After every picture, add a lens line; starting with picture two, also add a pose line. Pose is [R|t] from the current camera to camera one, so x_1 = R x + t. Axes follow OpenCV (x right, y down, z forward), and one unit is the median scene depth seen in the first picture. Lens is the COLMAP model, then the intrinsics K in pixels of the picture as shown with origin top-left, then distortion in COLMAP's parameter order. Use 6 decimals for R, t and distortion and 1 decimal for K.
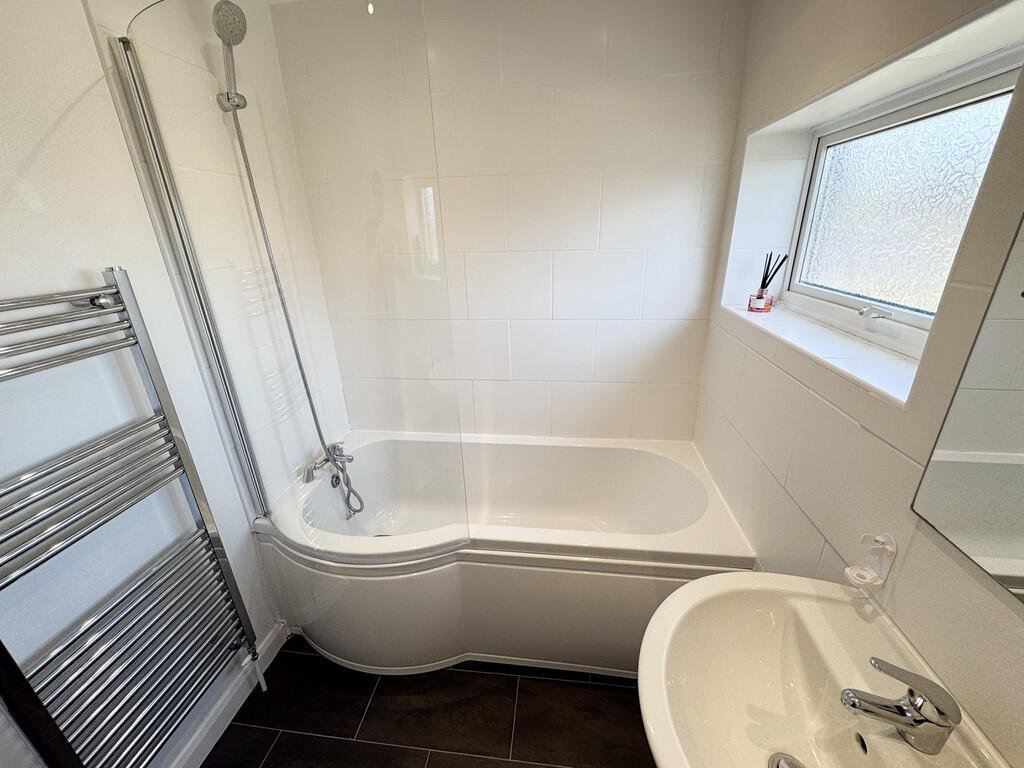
lens RADIAL K [[411.0, 0, 512.0], [0, 411.0, 384.0], [0, 0, 1]] dist [-0.000057, -0.000006]
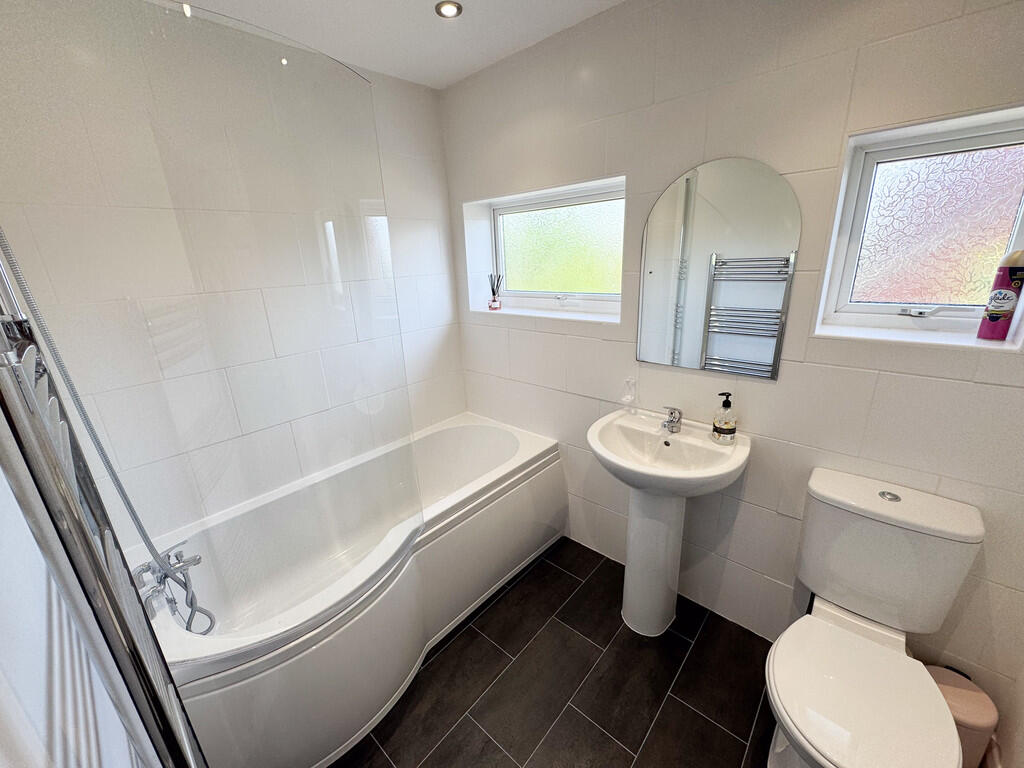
lens RADIAL K [[405.5, 0, 512.0], [0, 405.5, 384.0], [0, 0, 1]] dist [0.000759, 0.000039]
pose [[0.567292, -0.244774, 0.786299, -0.718813], [0.320940, 0.945026, 0.062638, 0.020142], [-0.758405, 0.216820, 0.614663, 0.039070]]
